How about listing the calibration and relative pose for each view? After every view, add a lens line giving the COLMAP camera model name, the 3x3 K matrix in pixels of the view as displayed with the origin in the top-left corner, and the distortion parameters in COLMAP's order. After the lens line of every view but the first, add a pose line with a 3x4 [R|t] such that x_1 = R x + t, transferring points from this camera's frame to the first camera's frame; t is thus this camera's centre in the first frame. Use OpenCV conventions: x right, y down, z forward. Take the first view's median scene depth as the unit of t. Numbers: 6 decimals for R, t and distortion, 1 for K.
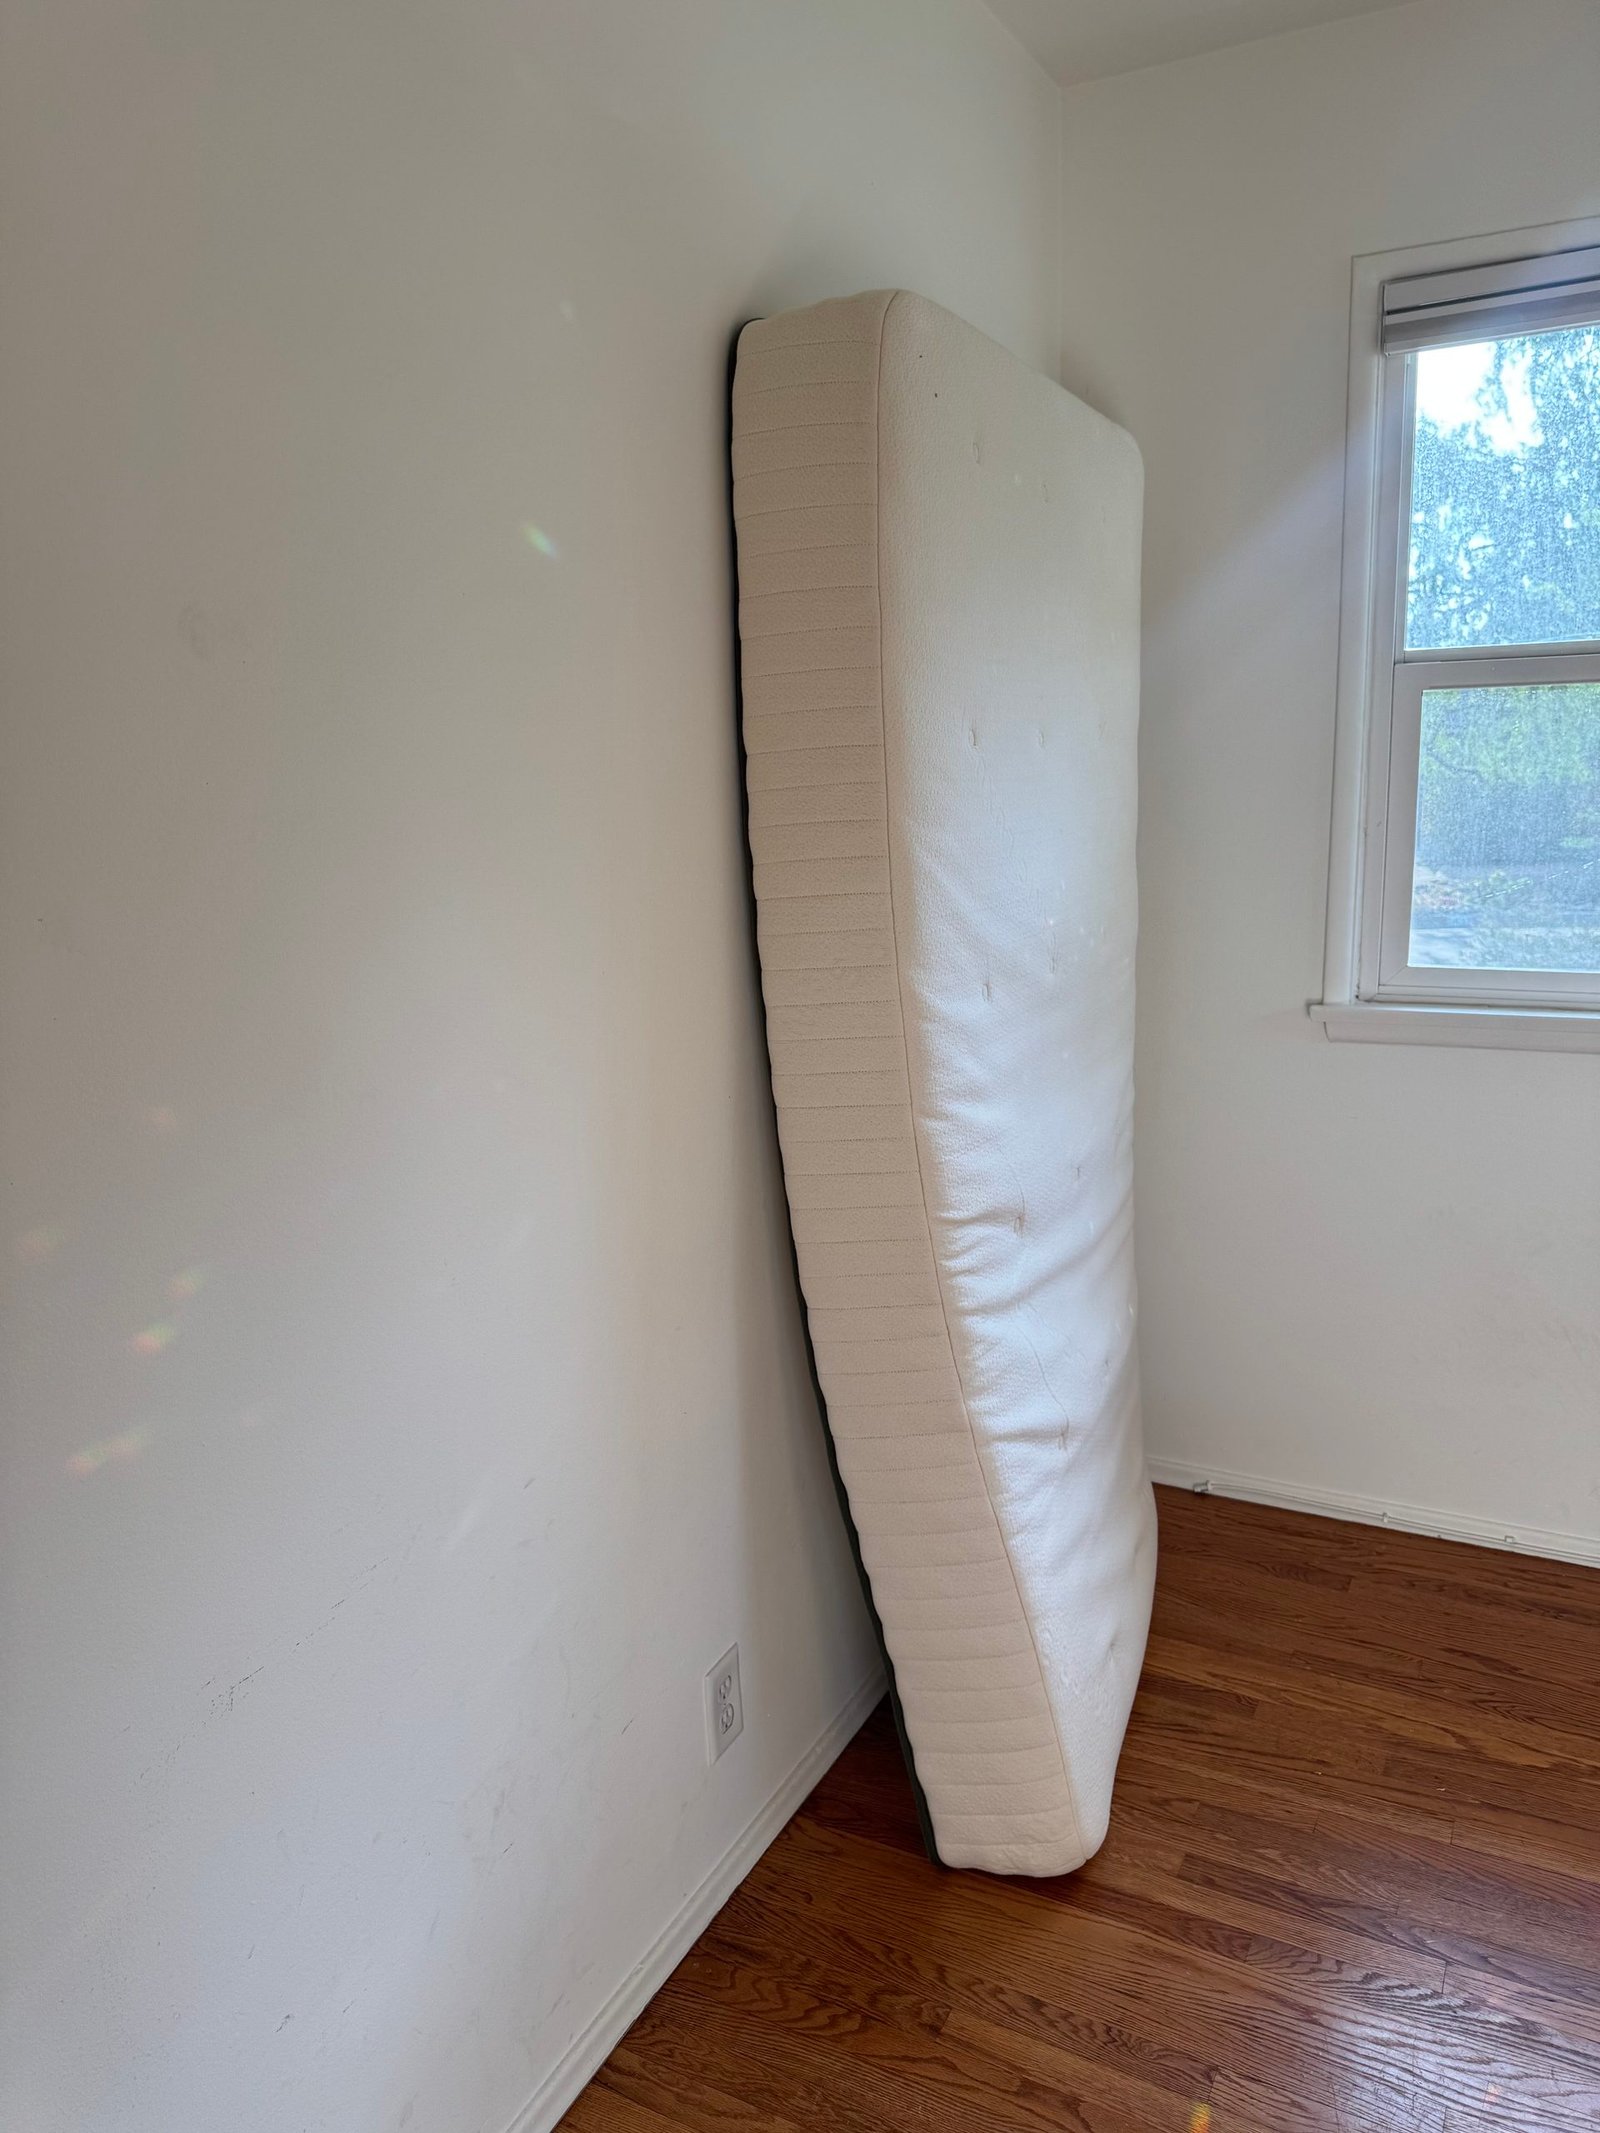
lens RADIAL K [[1514.5, 0, 803.8], [0, 1514.5, 1067.2], [0, 0, 1]] dist [-0.003177, -0.004443]
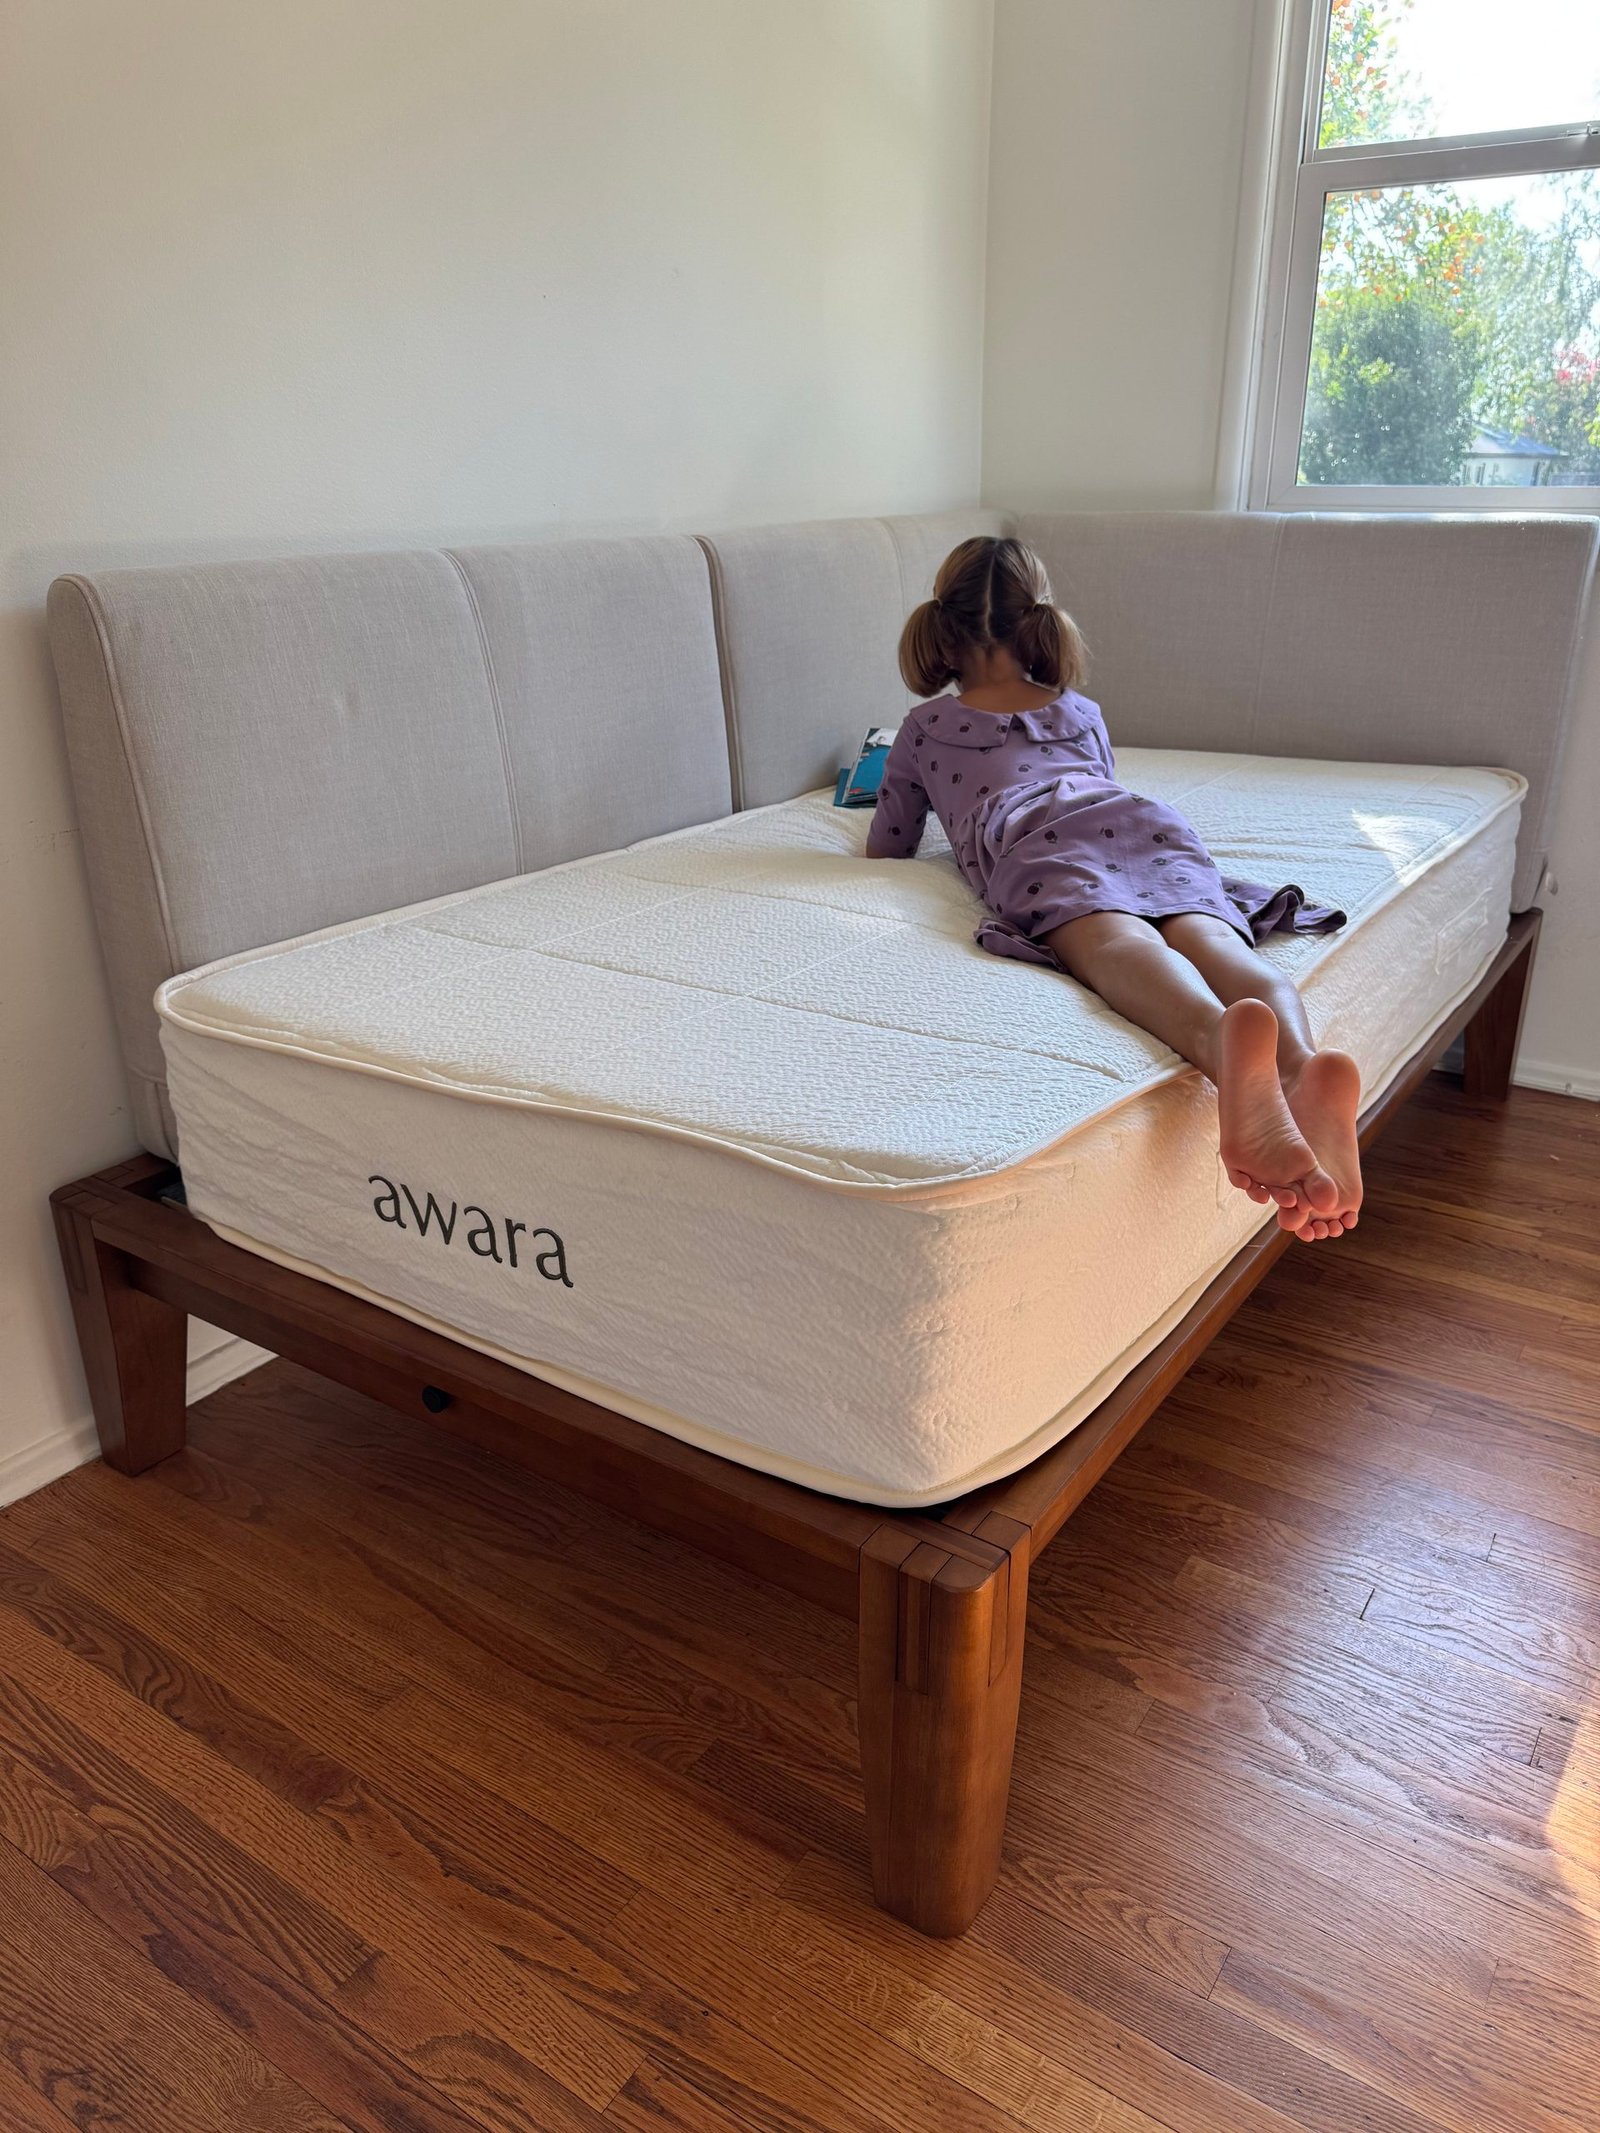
lens RADIAL K [[1520.4, 0, 803.5], [0, 1520.4, 1069.9], [0, 0, 1]] dist [-0.004537, -0.003648]
pose [[0.993420, 0.065453, -0.093983, 0.259136], [-0.047583, 0.982304, 0.181147, 0.211464], [0.104176, -0.175483, 0.978955, -0.173596]]
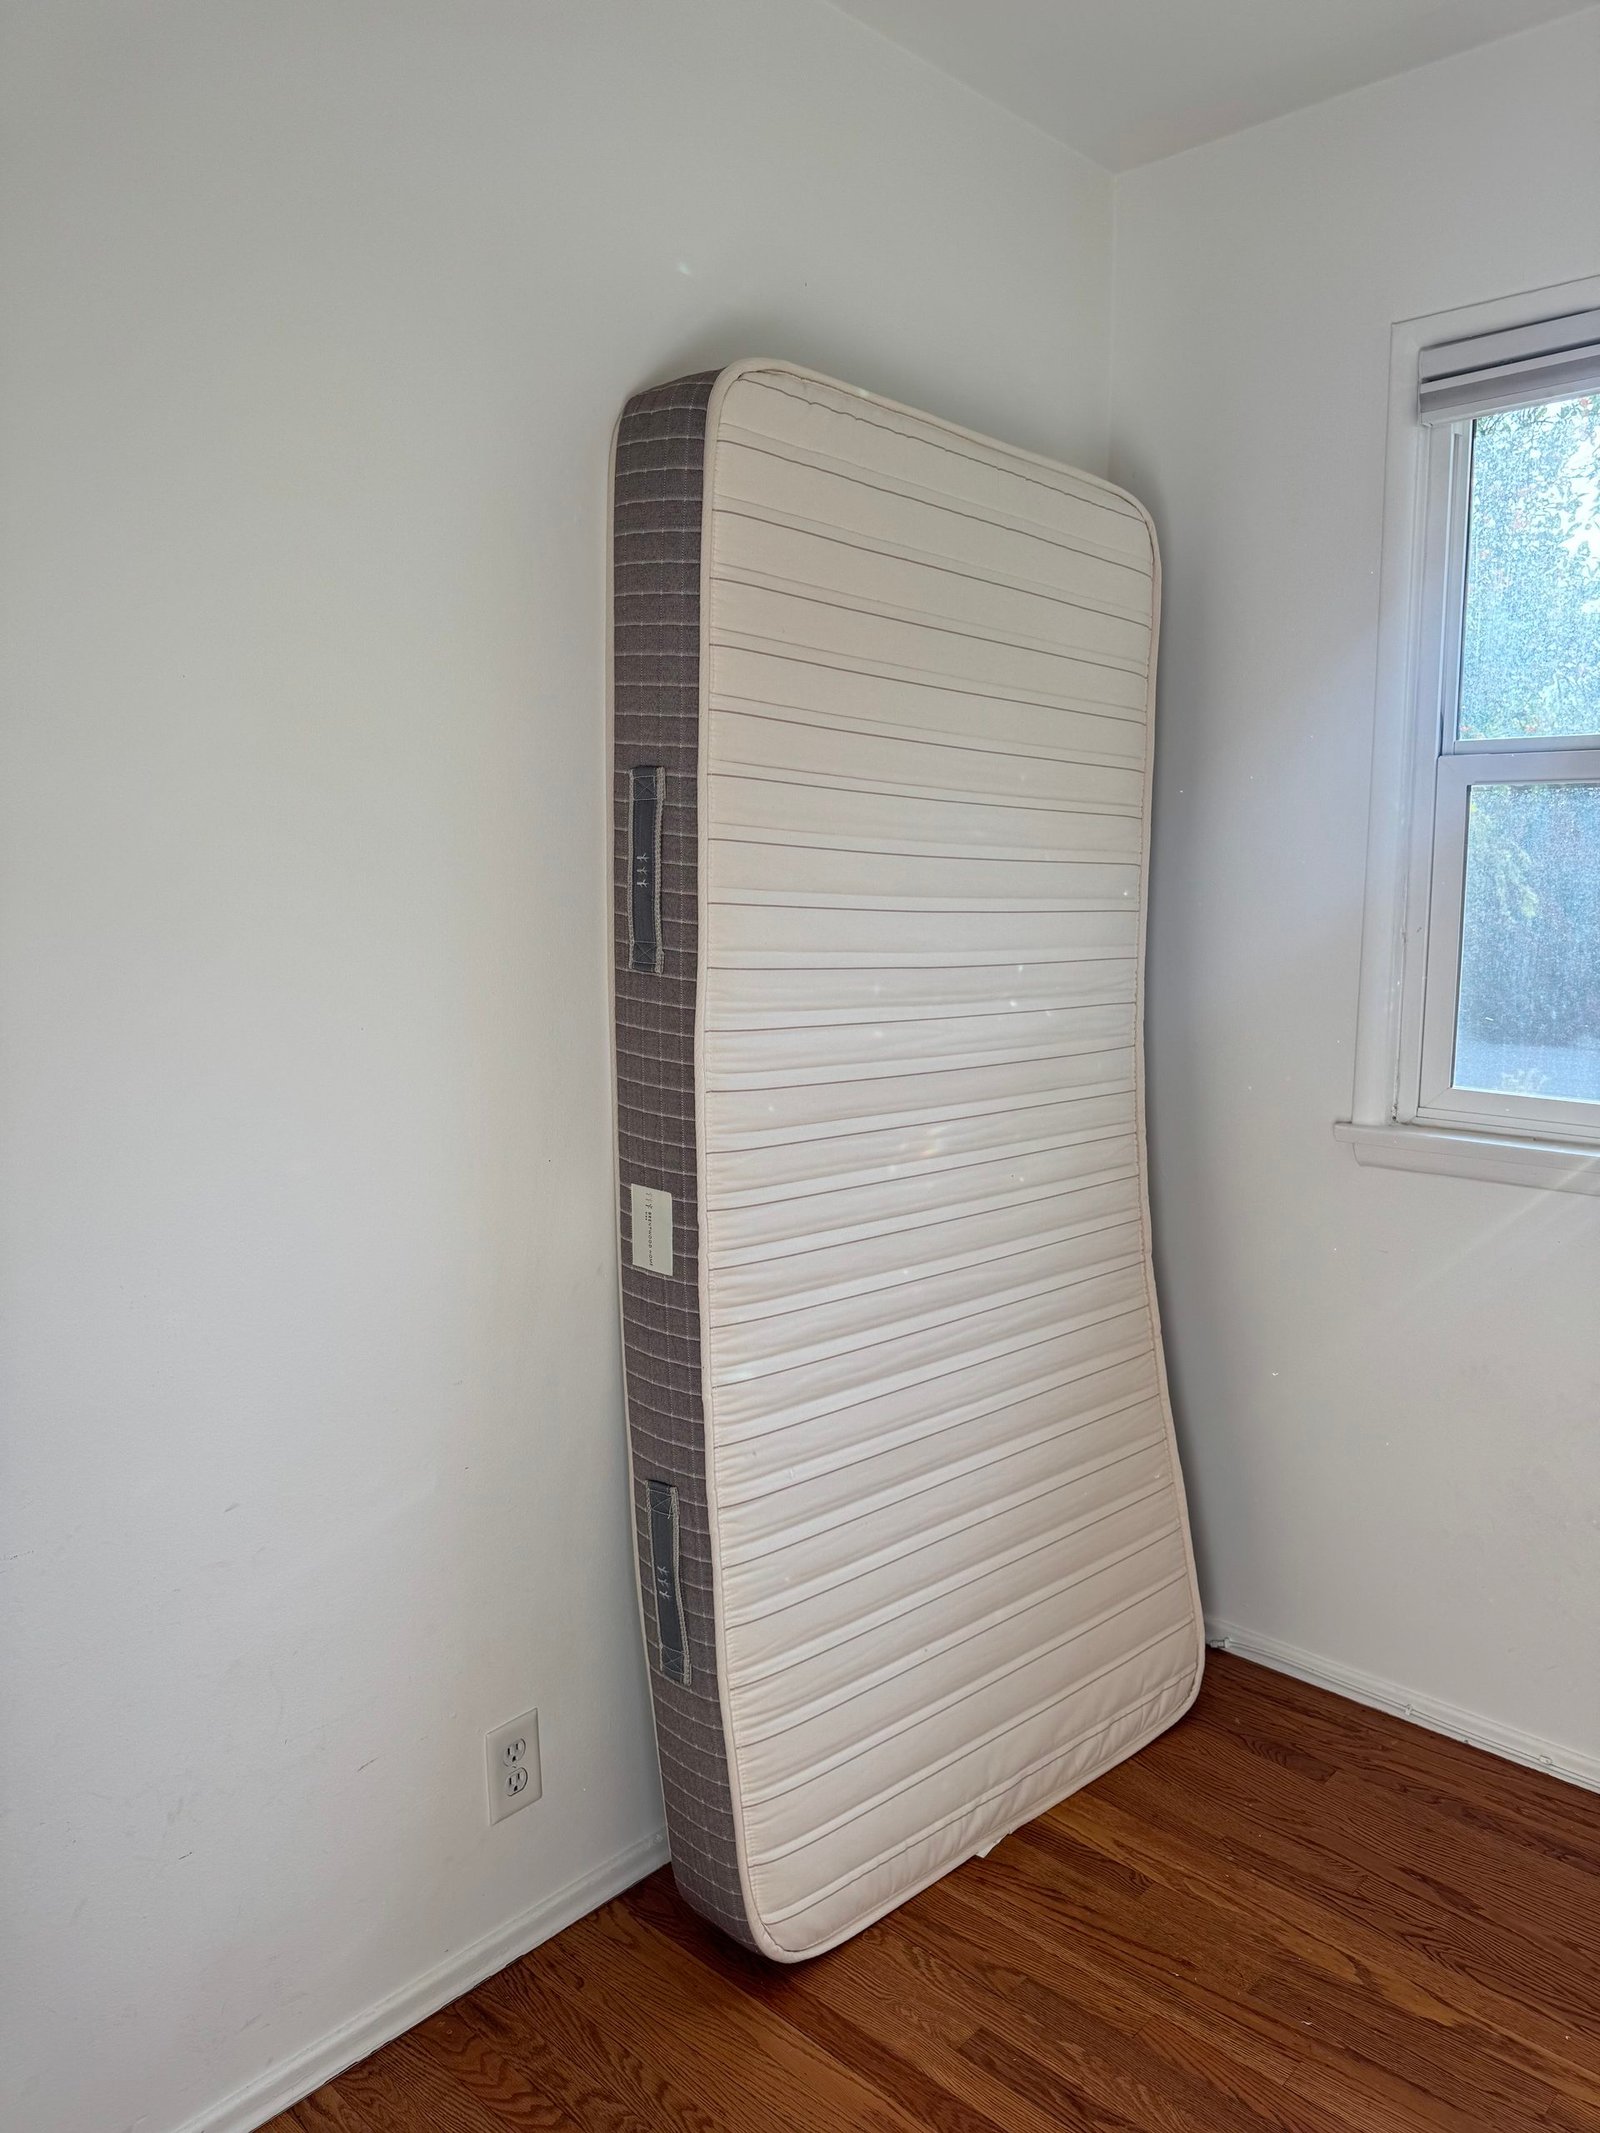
lens RADIAL K [[1507.4, 0, 804.2], [0, 1507.4, 1065.8], [0, 0, 1]] dist [-0.000199, -0.005653]
pose [[0.963701, 0.065270, -0.258884, 0.357524], [-0.079870, 0.995731, -0.046276, -0.011236], [0.254759, 0.065273, 0.964799, 0.053297]]
